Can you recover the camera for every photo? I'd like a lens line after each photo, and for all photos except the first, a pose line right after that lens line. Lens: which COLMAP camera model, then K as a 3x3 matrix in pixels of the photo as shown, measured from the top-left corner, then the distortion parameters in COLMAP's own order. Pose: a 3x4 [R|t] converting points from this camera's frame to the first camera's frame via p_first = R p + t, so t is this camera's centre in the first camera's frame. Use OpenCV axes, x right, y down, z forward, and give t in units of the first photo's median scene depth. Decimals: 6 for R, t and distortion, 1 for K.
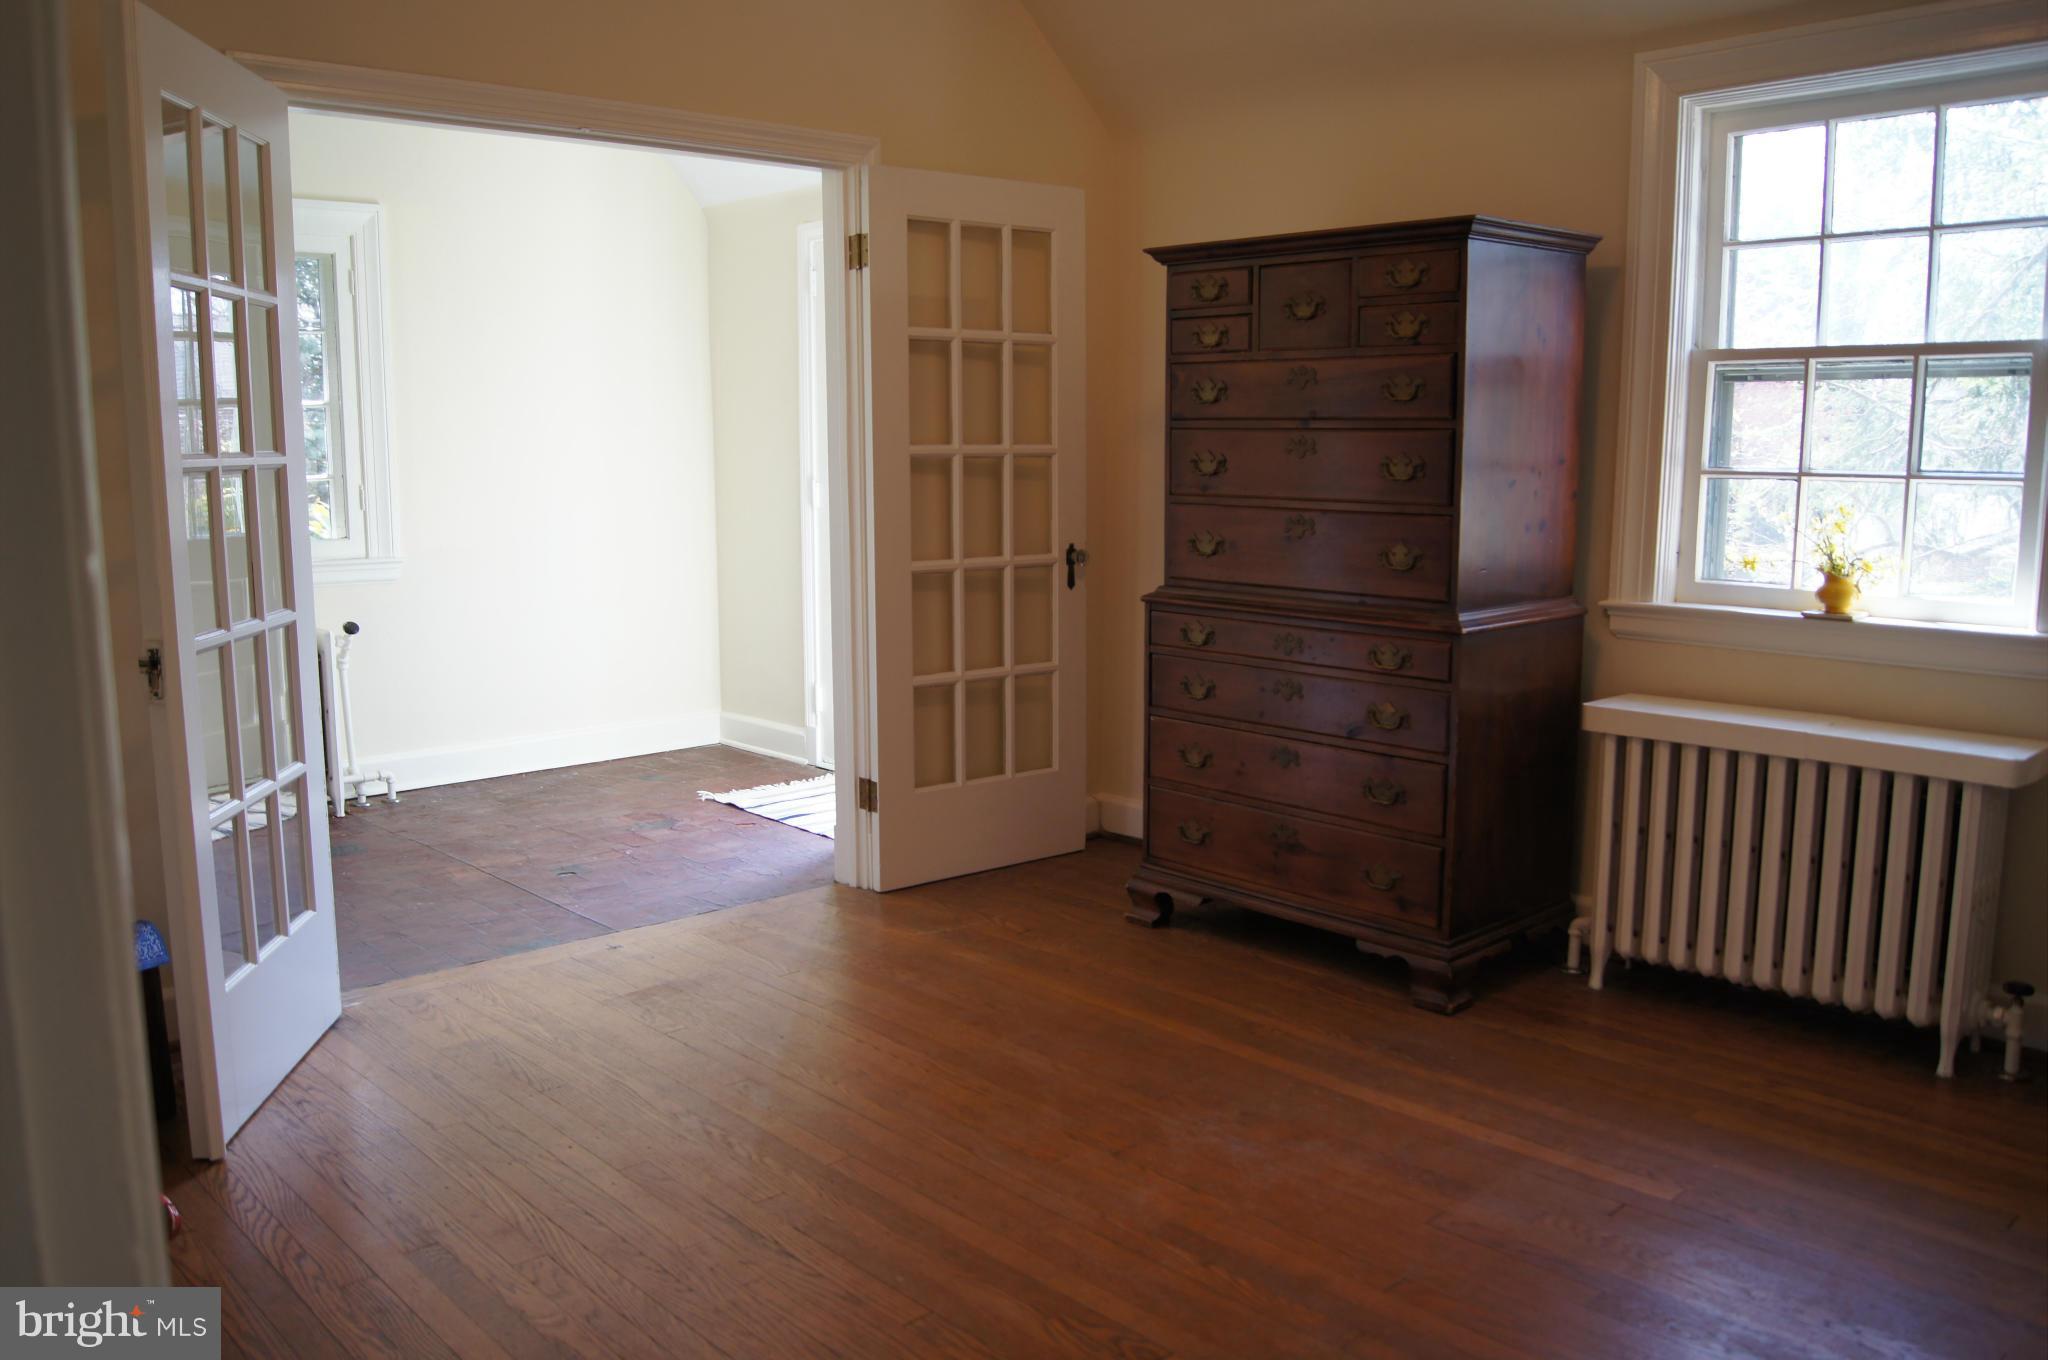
lens RADIAL K [[1586.0, 0, 1010.6], [0, 1586.0, 673.5], [0, 0, 1]] dist [-0.069333, 0.006320]
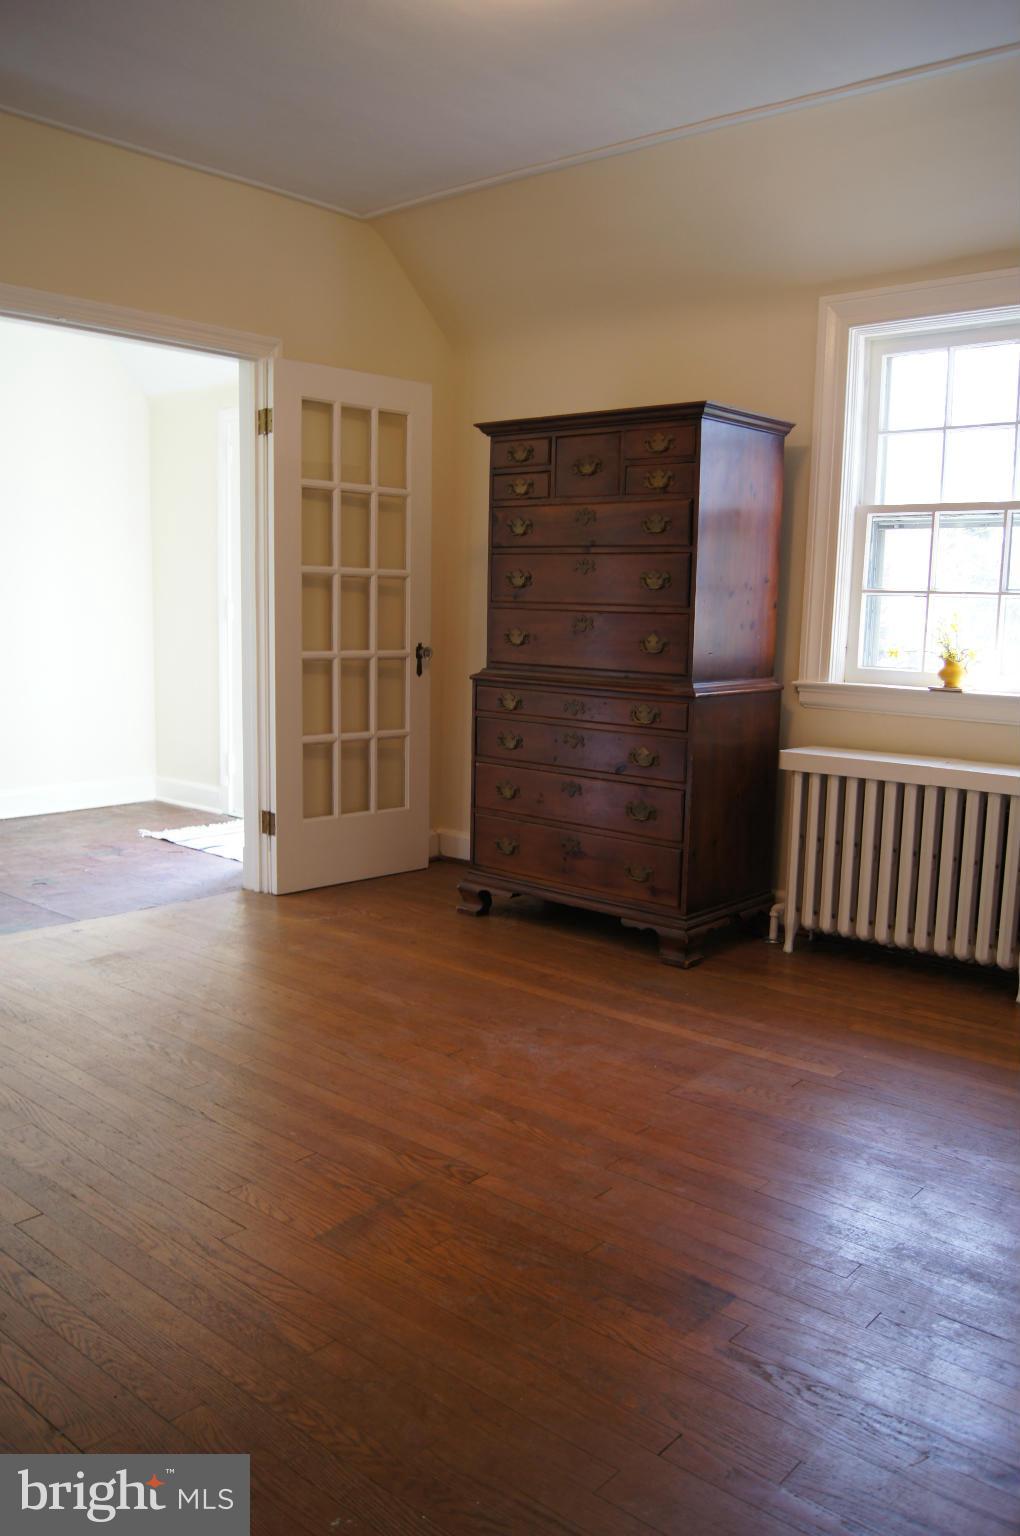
lens RADIAL K [[1189.5, 0, 501.7], [0, 1189.5, 776.6], [0, 0, 1]] dist [-0.069333, 0.006320]
pose [[0.994259, 0.007035, 0.106766, -0.000197], [-0.006833, 0.999974, -0.002259, 0.046466], [-0.106779, 0.001516, 0.994282, -0.038582]]
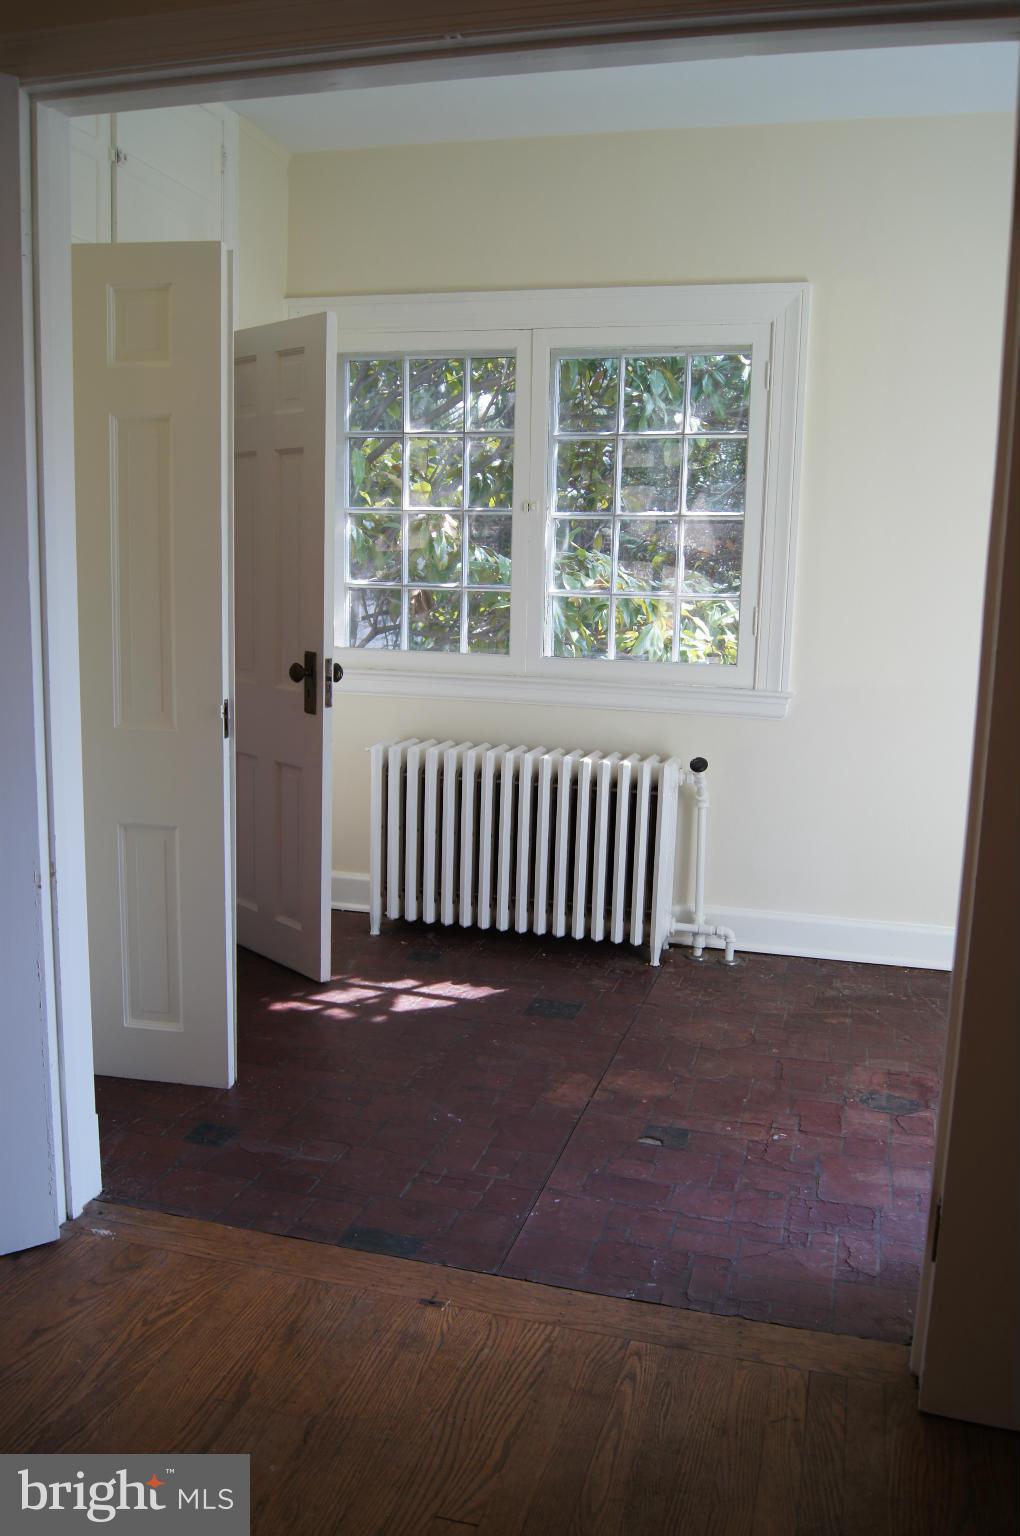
lens RADIAL K [[1284.7, 0, 510.0], [0, 1284.7, 768.0], [0, 0, 1]] dist [-0.049565, 0.001122]
pose [[0.527916, 0.158186, -0.834435, 0.206460], [-0.149199, 0.984495, 0.092240, -0.119111], [0.836088, 0.075802, 0.543333, 0.769466]]
